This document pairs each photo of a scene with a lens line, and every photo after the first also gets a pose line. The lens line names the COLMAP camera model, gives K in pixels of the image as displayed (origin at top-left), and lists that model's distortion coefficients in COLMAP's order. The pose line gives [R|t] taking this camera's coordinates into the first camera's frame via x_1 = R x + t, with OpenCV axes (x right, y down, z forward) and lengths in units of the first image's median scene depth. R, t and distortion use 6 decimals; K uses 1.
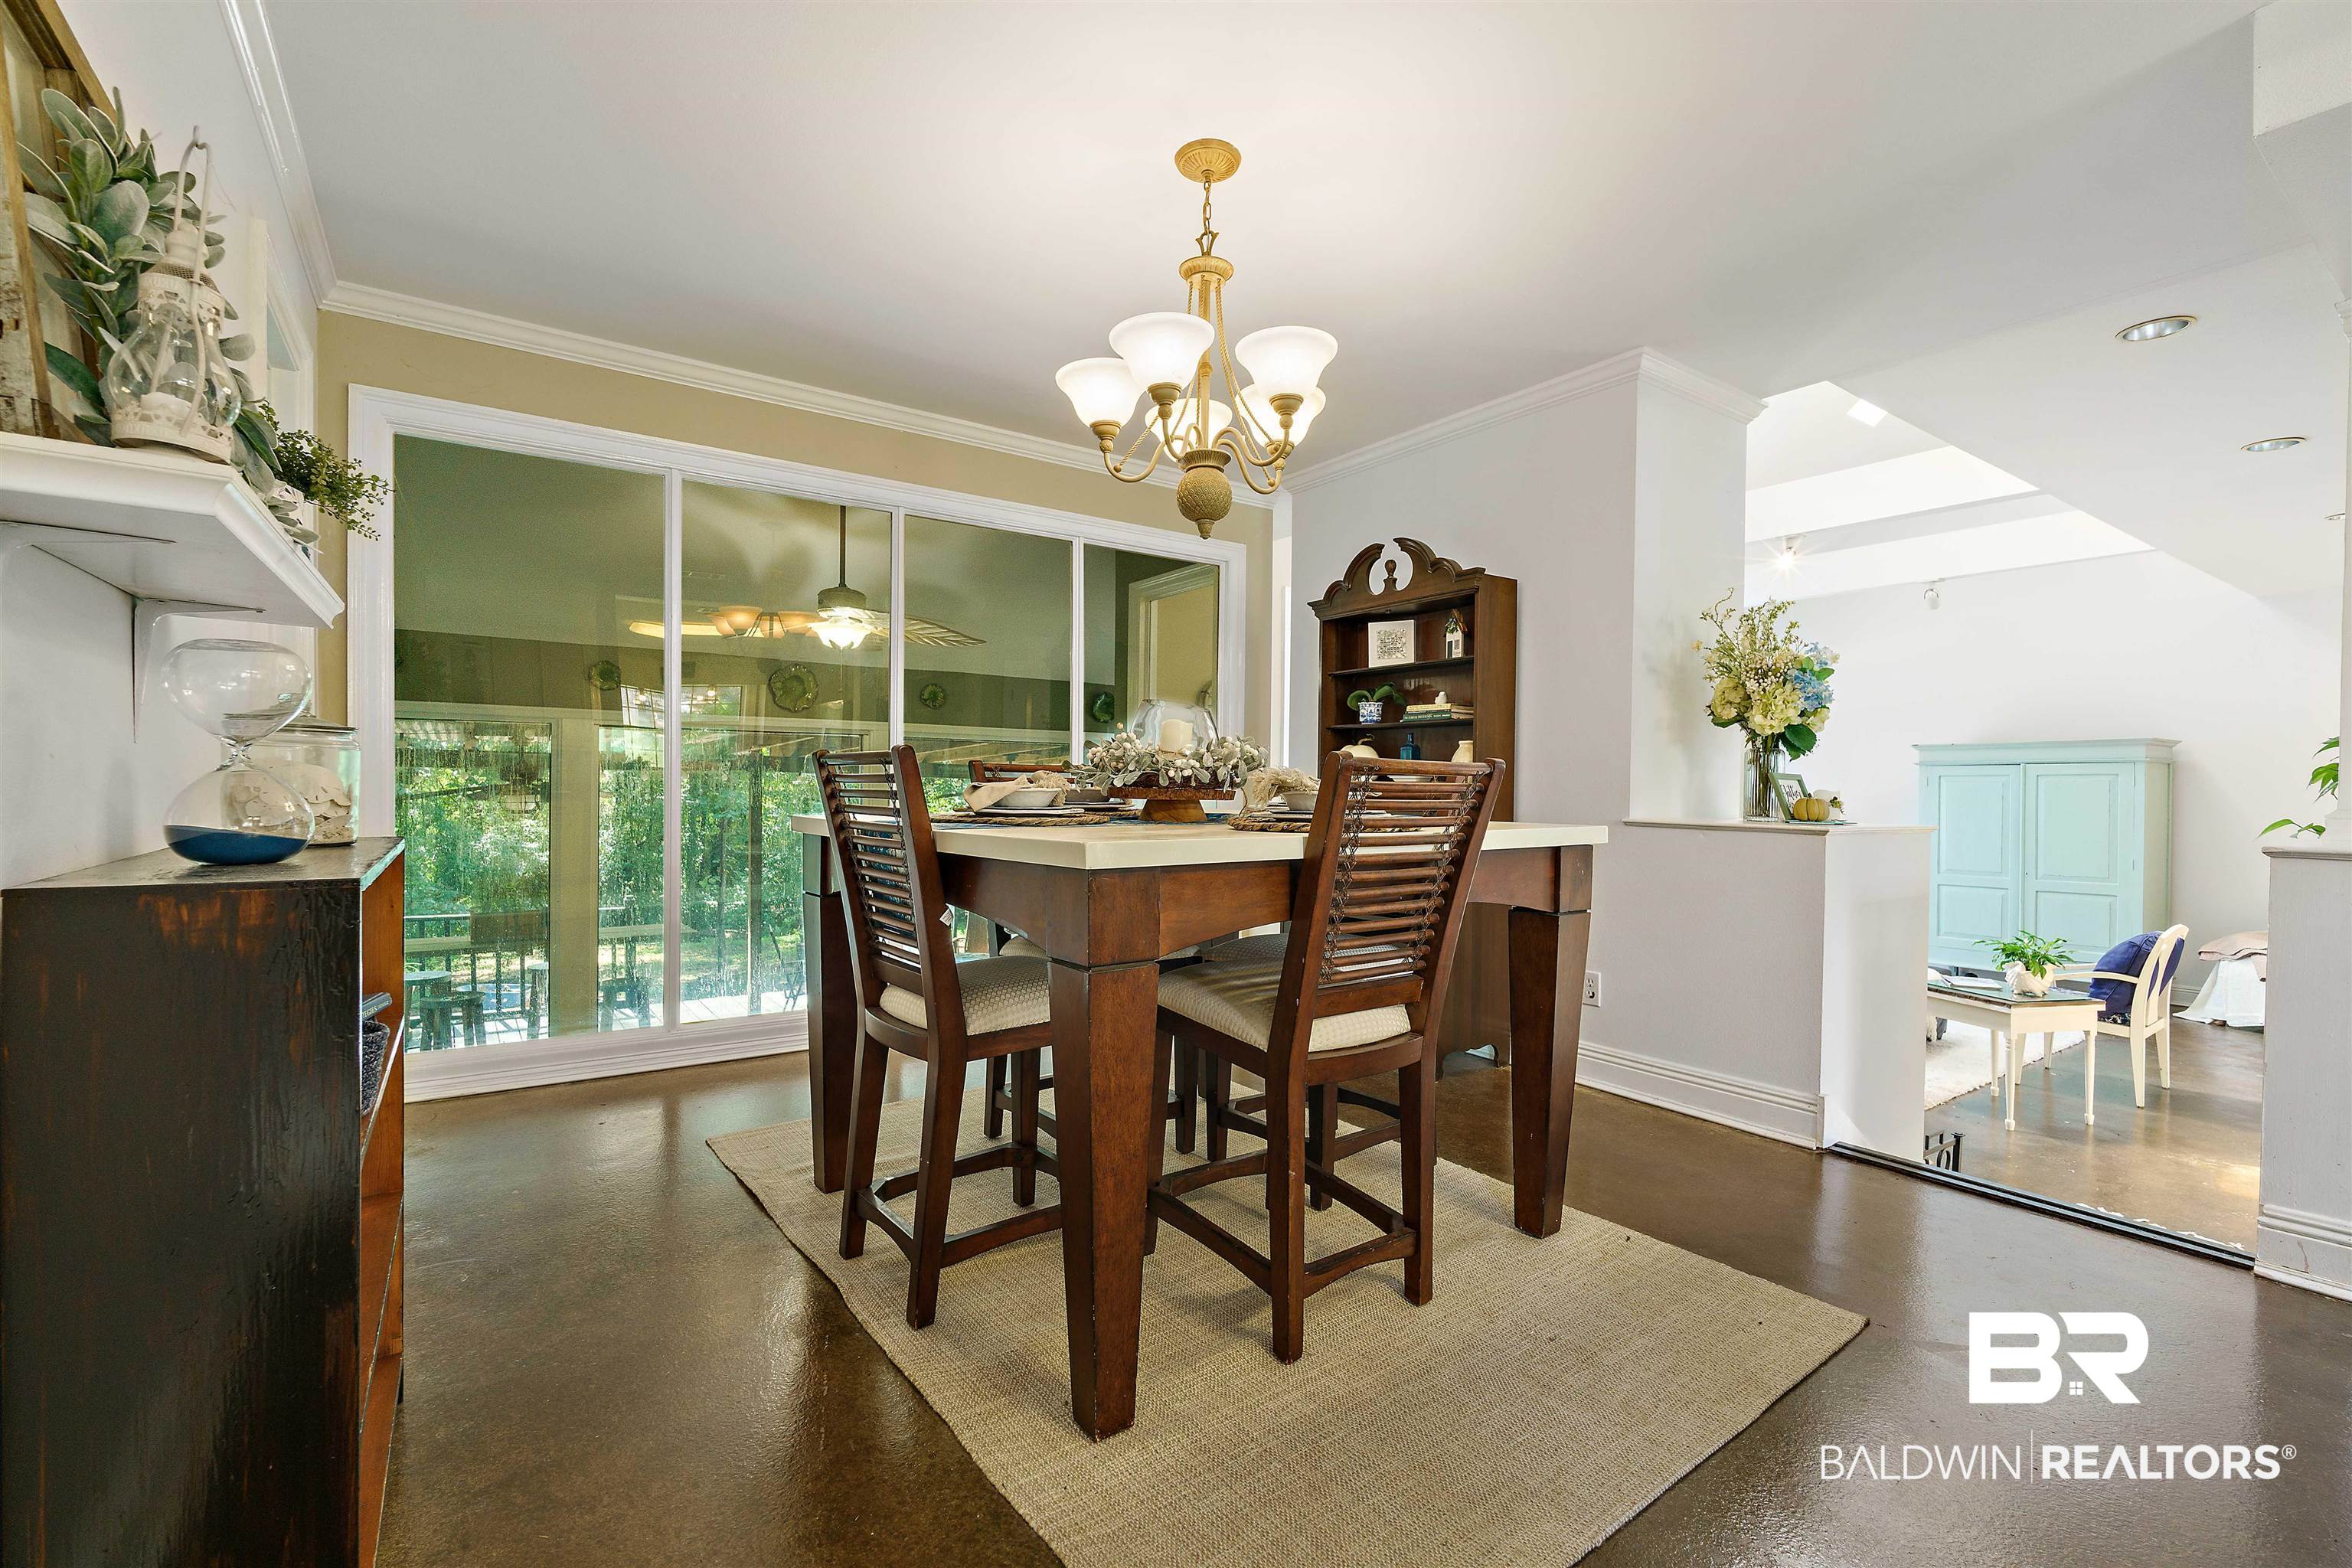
lens RADIAL K [[1016.8, 0, 1176.3], [0, 1016.8, 789.2], [0, 0, 1]] dist [-0.000366, -0.000097]
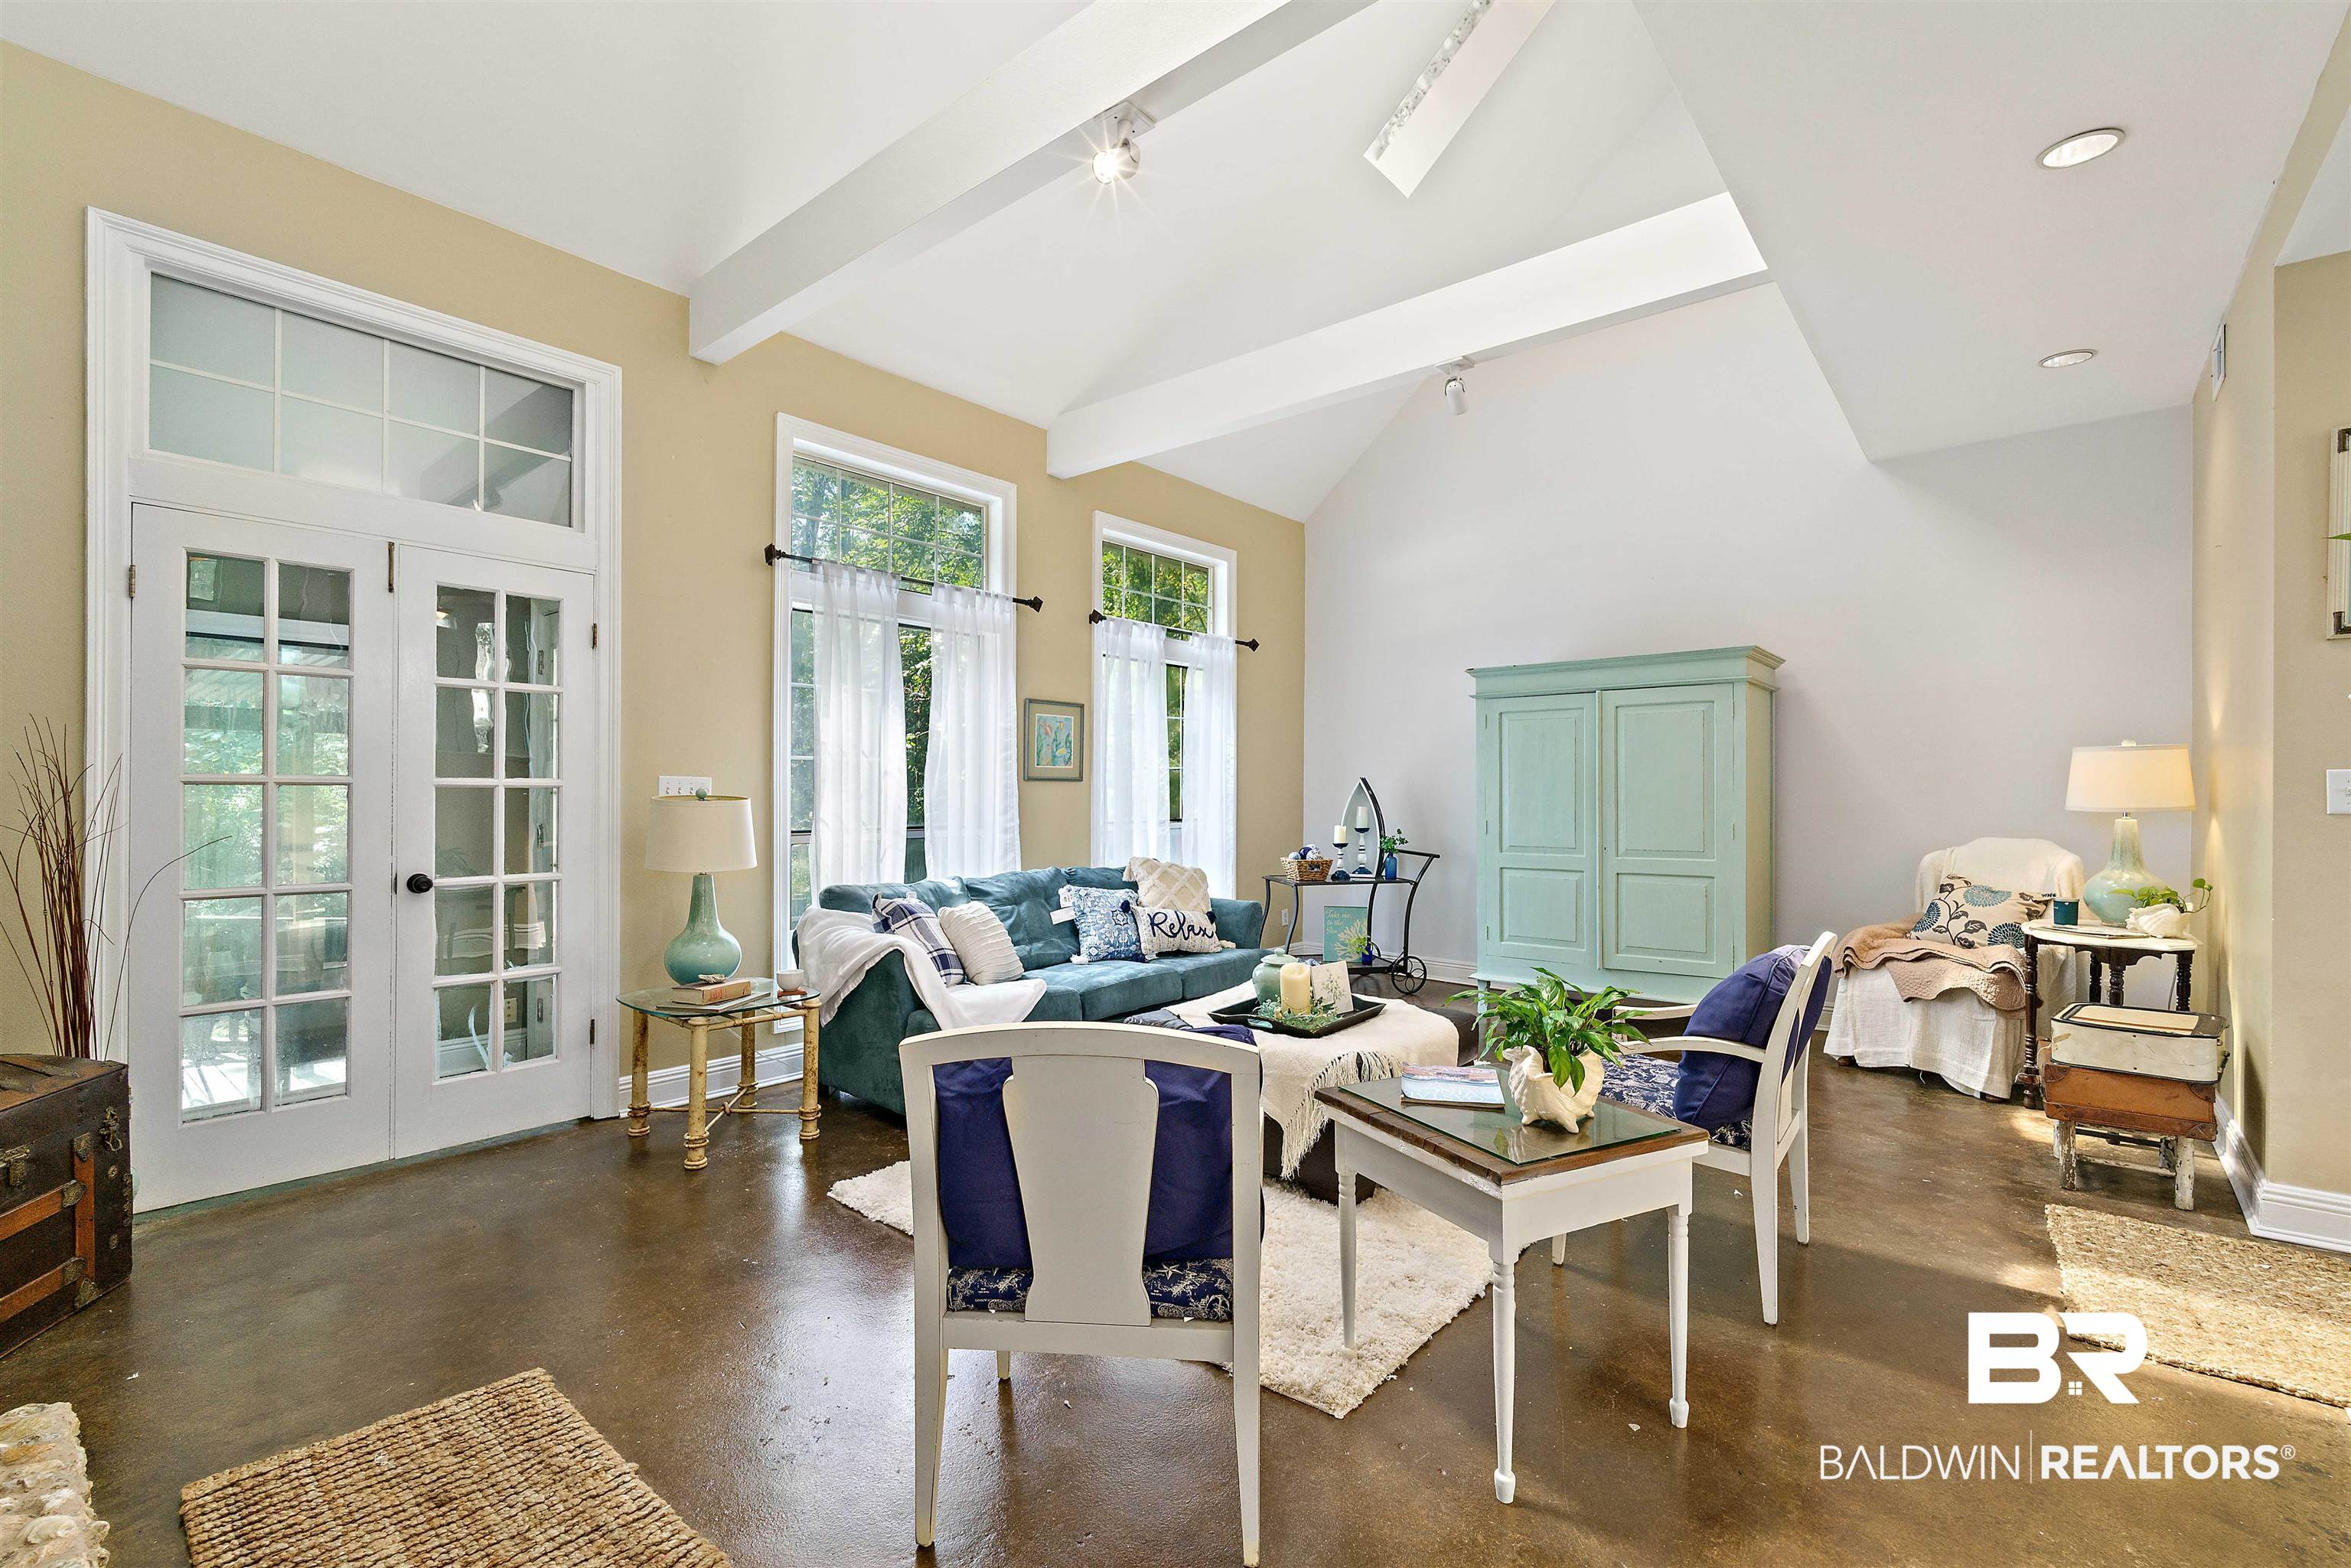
lens RADIAL K [[1016.4, 0, 1161.2], [0, 1016.4, 786.2], [0, 0, 1]] dist [-0.000366, -0.000097]
pose [[0.967619, -0.009974, 0.252217, 0.546581], [0.011835, 0.999913, -0.005860, 0.060823], [-0.252137, 0.008655, 0.967653, 0.600251]]
